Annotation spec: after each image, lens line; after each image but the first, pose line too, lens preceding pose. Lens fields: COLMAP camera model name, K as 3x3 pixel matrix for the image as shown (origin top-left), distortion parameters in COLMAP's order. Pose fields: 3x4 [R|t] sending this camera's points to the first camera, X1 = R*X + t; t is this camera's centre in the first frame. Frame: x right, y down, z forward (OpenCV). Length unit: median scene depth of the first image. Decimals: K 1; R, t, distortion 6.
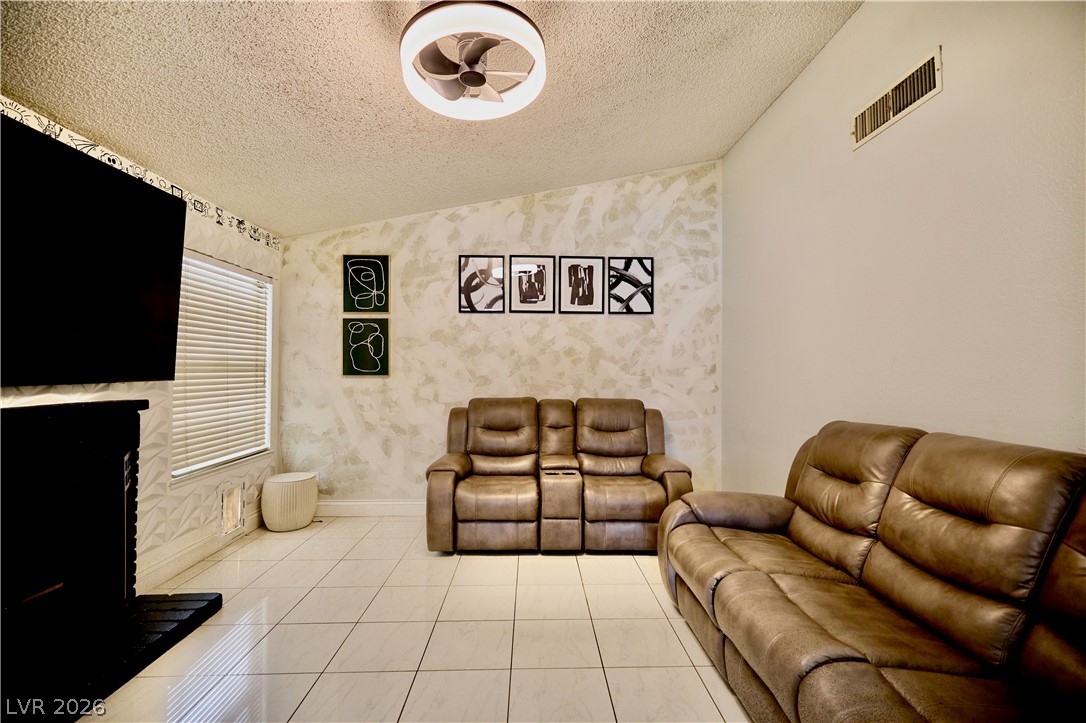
lens RADIAL K [[466.5, 0, 544.3], [0, 466.5, 364.1], [0, 0, 1]] dist [-0.001978, -0.000040]
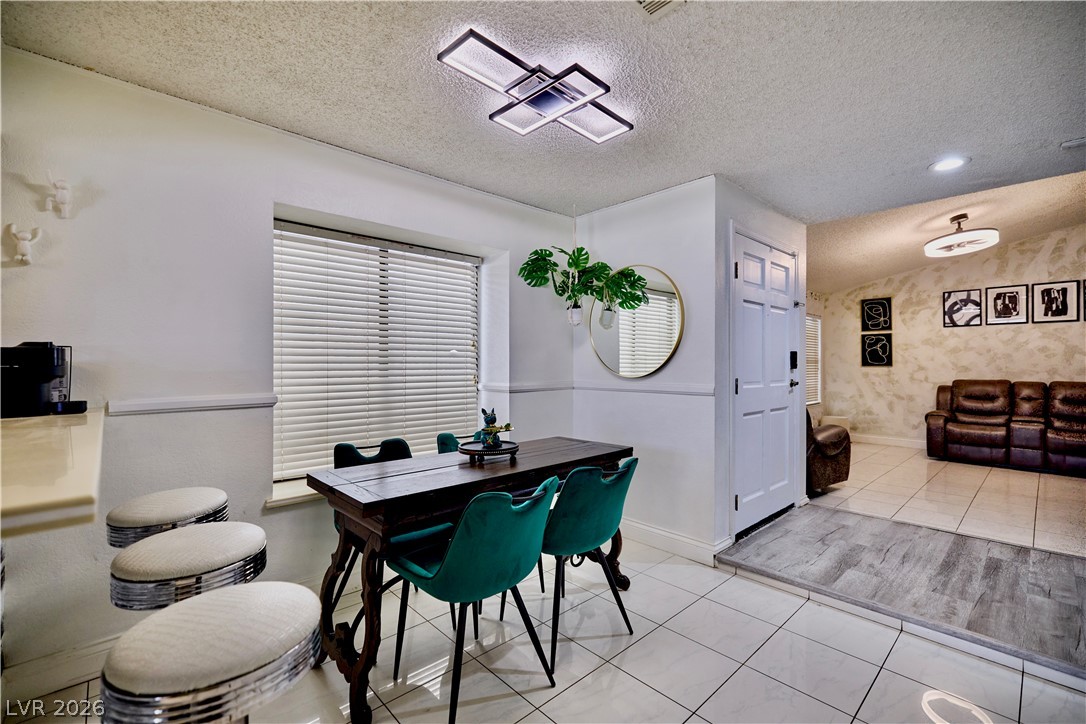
lens RADIAL K [[466.5, 0, 545.8], [0, 466.5, 361.3], [0, 0, 1]] dist [-0.001978, -0.000040]
pose [[0.657516, -0.008957, -0.753388, 0.129257], [0.006178, 0.999960, -0.006496, 0.010746], [0.753416, -0.000384, 0.657545, -1.127265]]
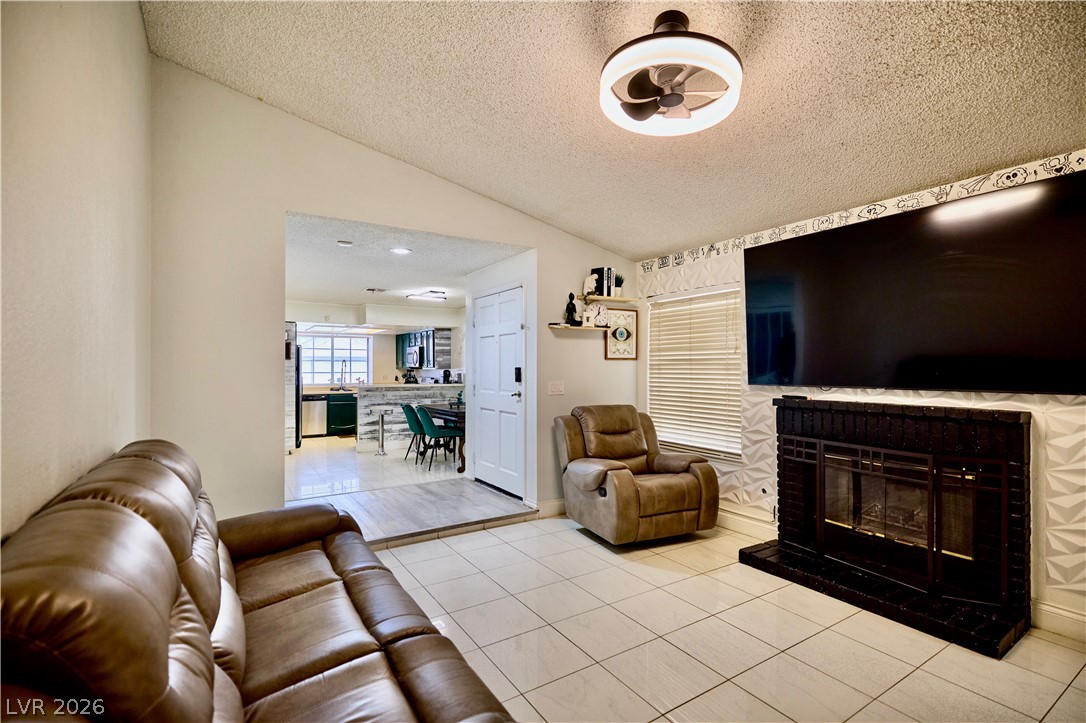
lens RADIAL K [[499.7, 0, 541.1], [0, 499.7, 365.1], [0, 0, 1]] dist [-0.000405, -0.000005]
pose [[-0.859213, -0.008698, -0.511544, 0.511754], [-0.001271, 0.999889, -0.014867, -0.012866], [0.511616, -0.012124, -0.859128, 3.133365]]
